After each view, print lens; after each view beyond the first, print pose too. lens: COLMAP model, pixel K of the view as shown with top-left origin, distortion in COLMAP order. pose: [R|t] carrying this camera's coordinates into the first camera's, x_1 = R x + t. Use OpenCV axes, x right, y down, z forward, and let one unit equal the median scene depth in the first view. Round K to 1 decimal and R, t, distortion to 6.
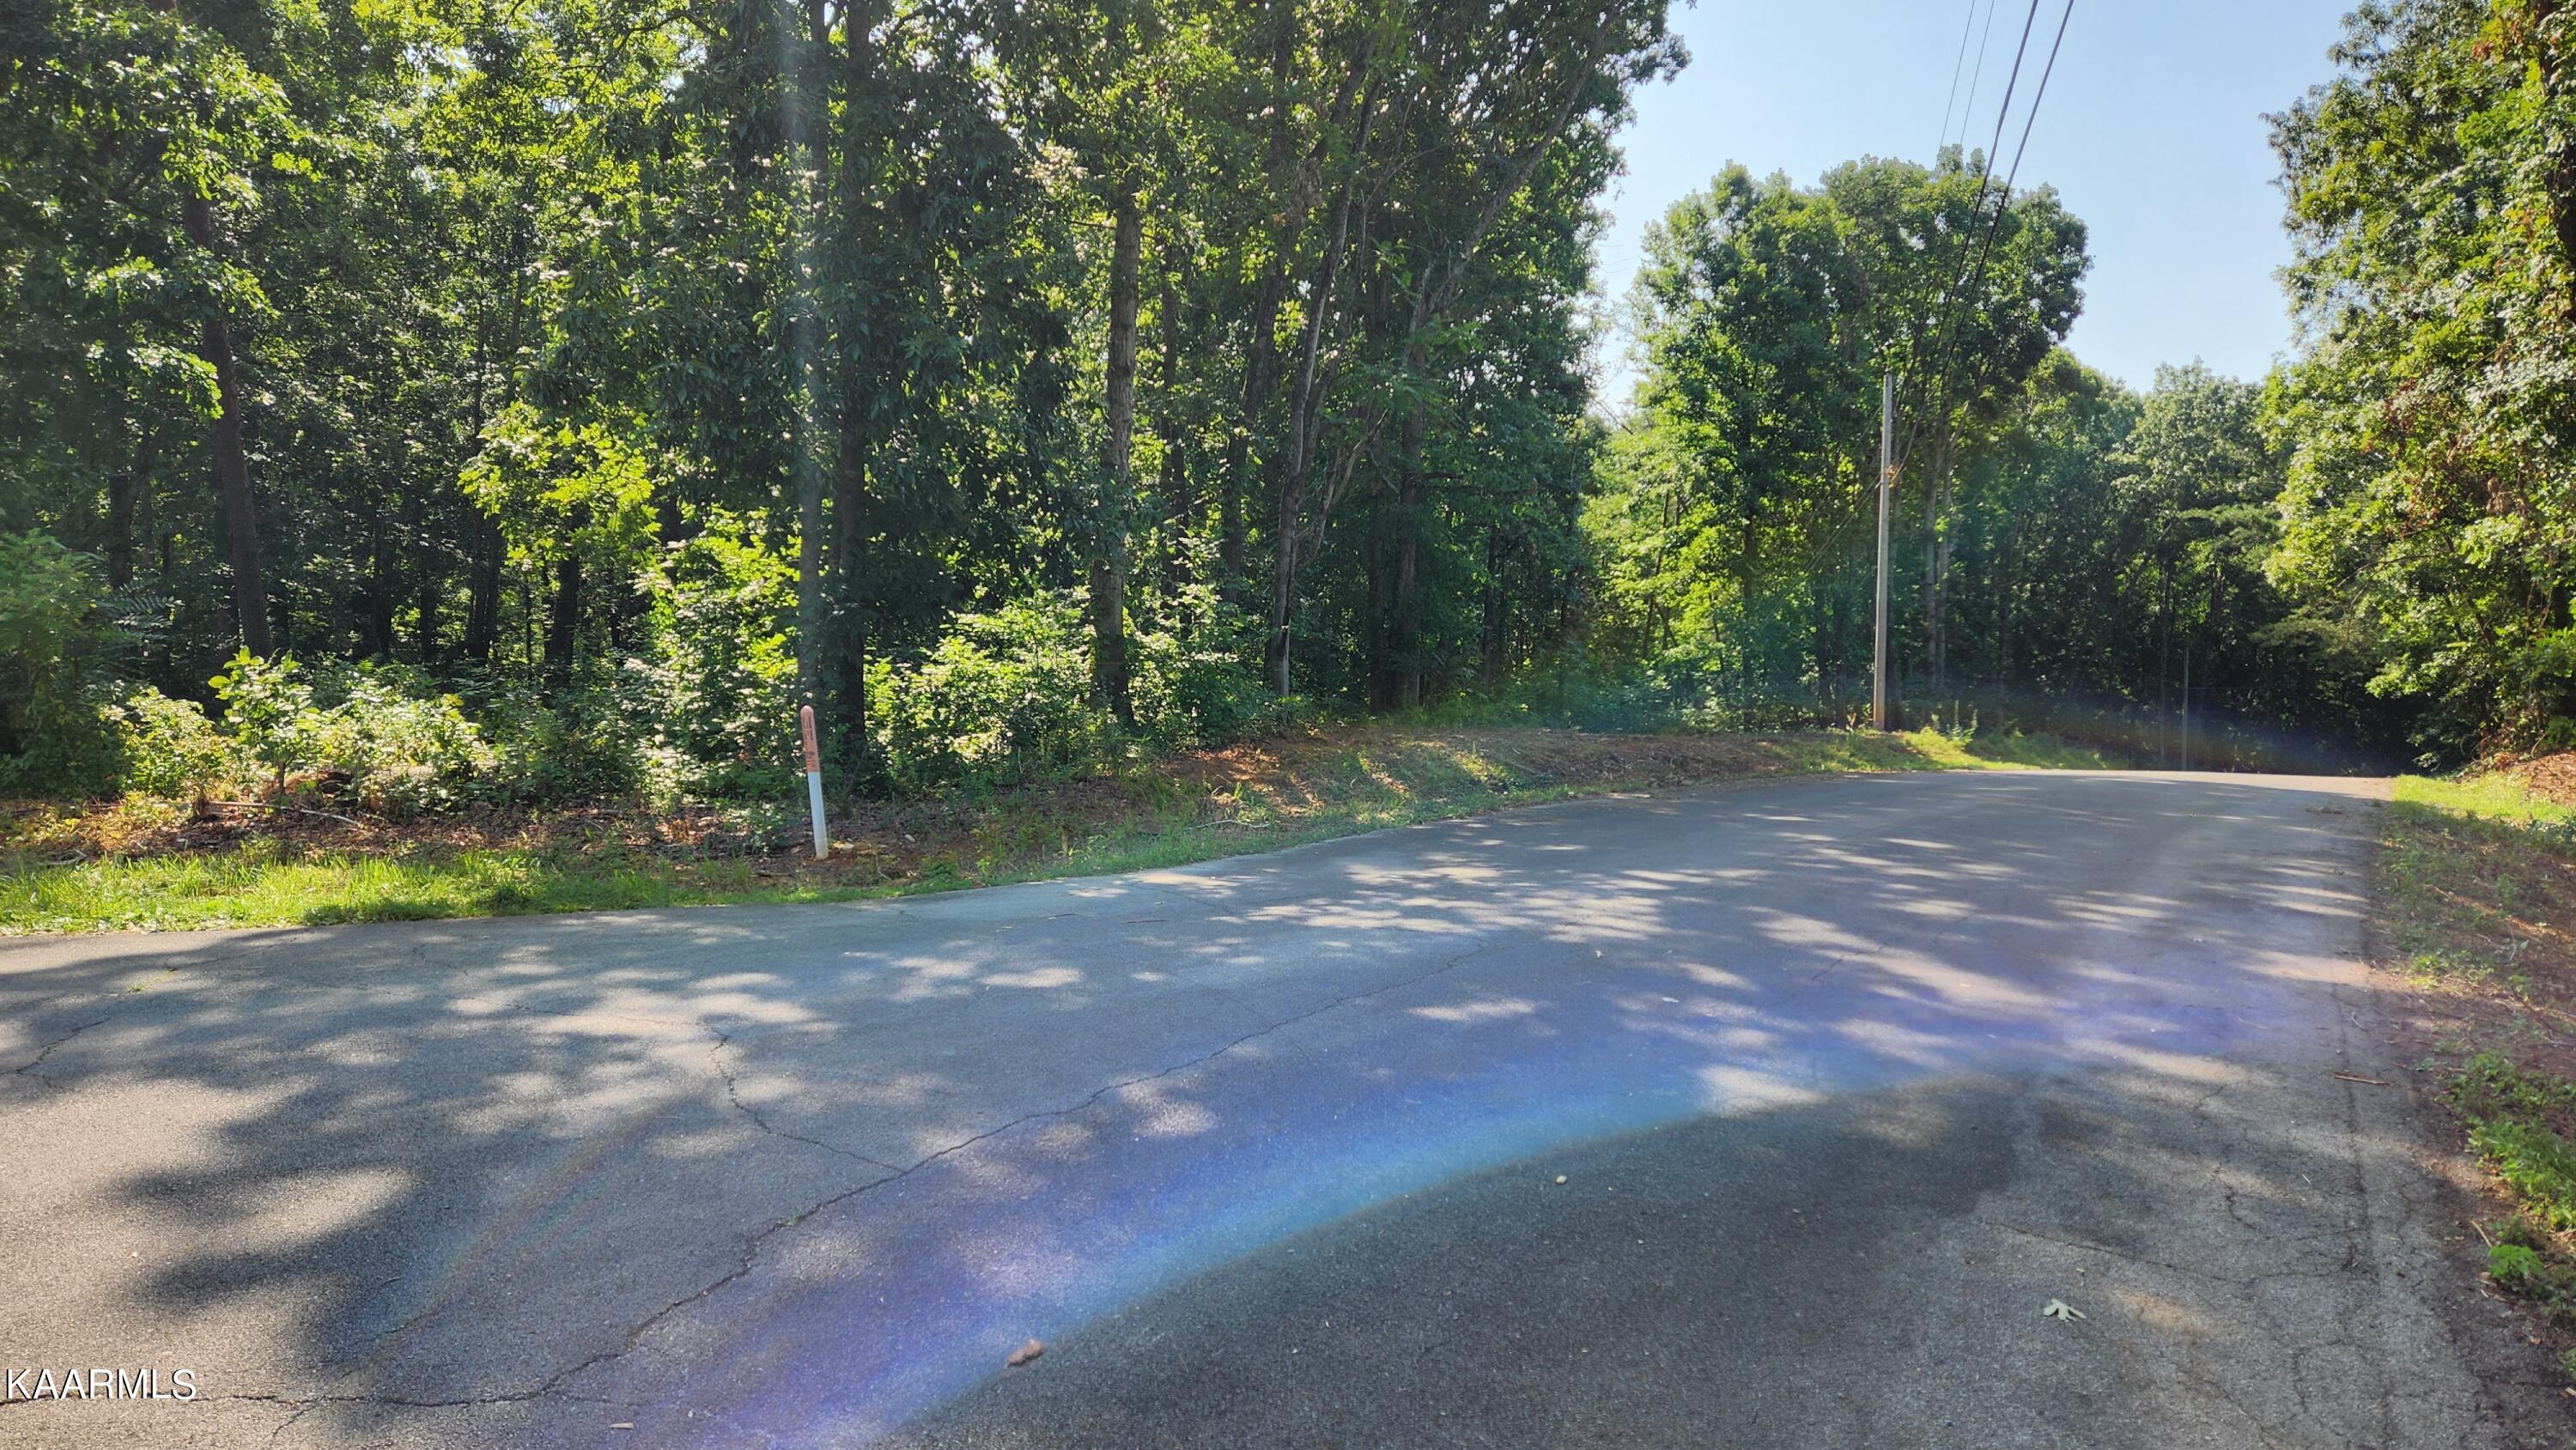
lens RADIAL K [[1697.0, 0, 1271.8], [0, 1697.0, 720.1], [0, 0, 1]] dist [0.019803, 0.000398]
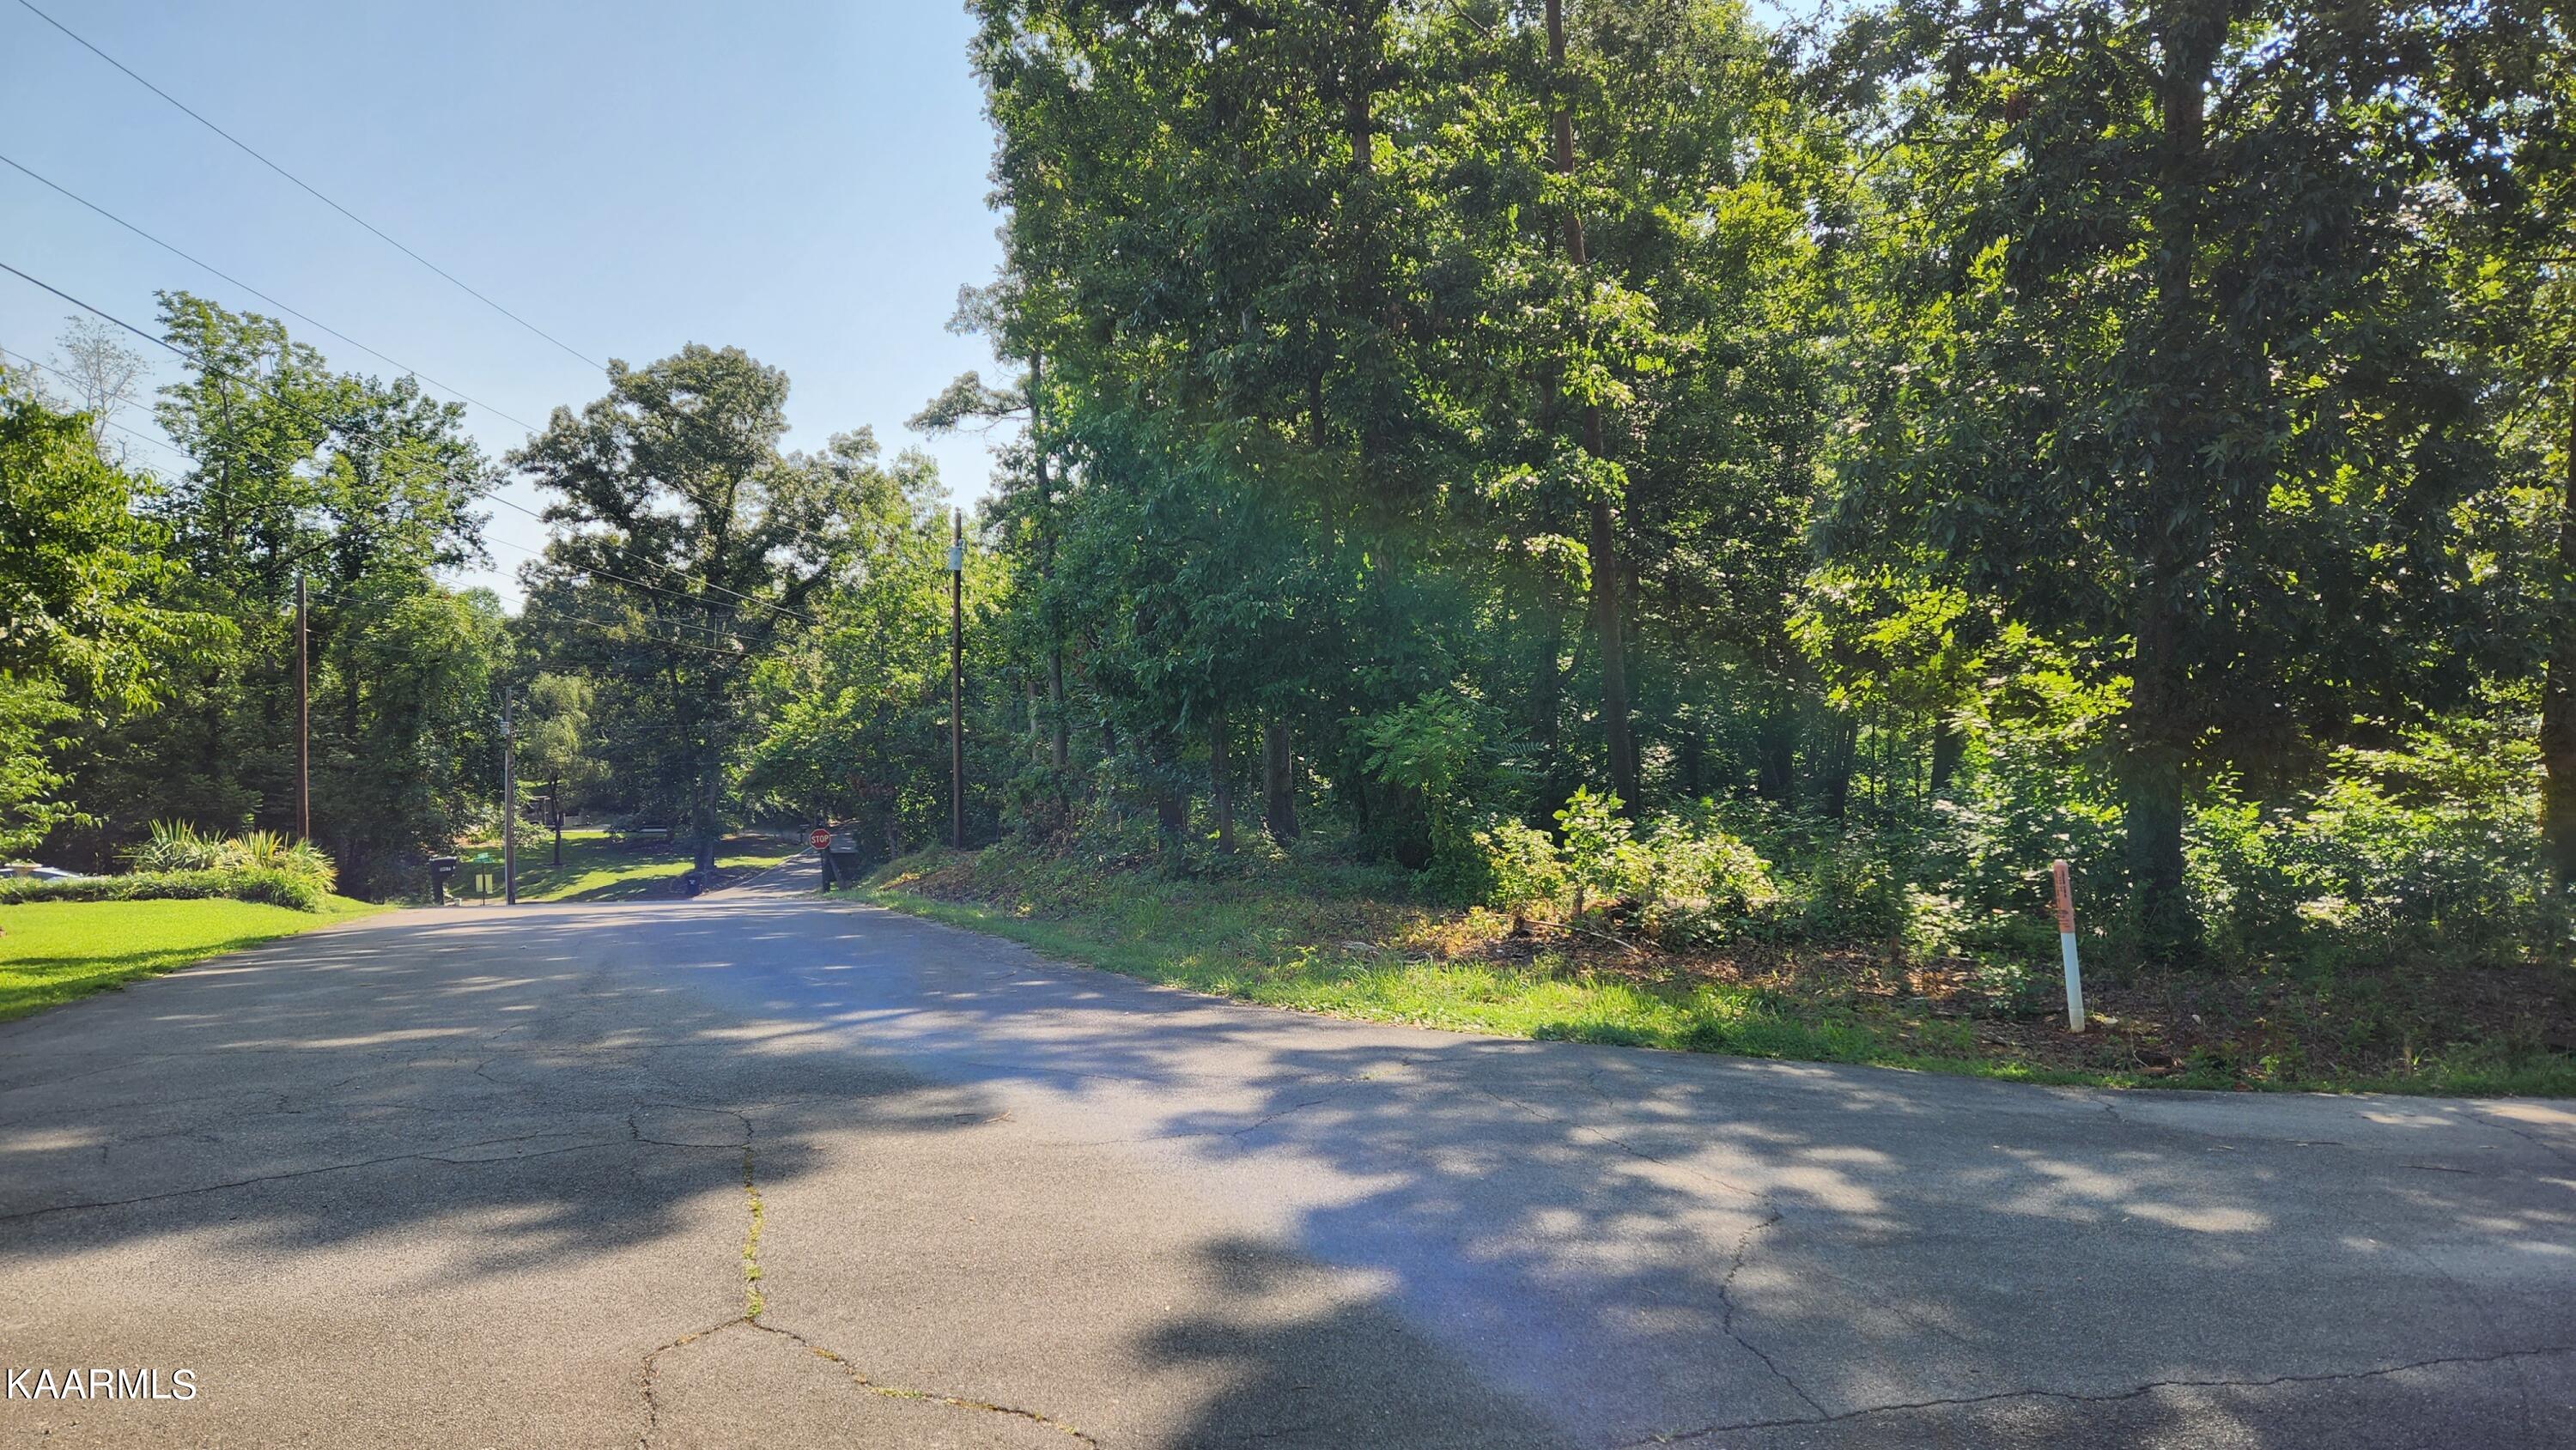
lens RADIAL K [[1697.0, 0, 1271.8], [0, 1697.0, 720.1], [0, 0, 1]] dist [0.019803, 0.000398]
pose [[0.685259, -0.015529, -0.728134, 0.091988], [-0.038739, 0.997580, -0.057734, -0.012428], [0.727268, 0.067770, 0.682999, 0.058643]]
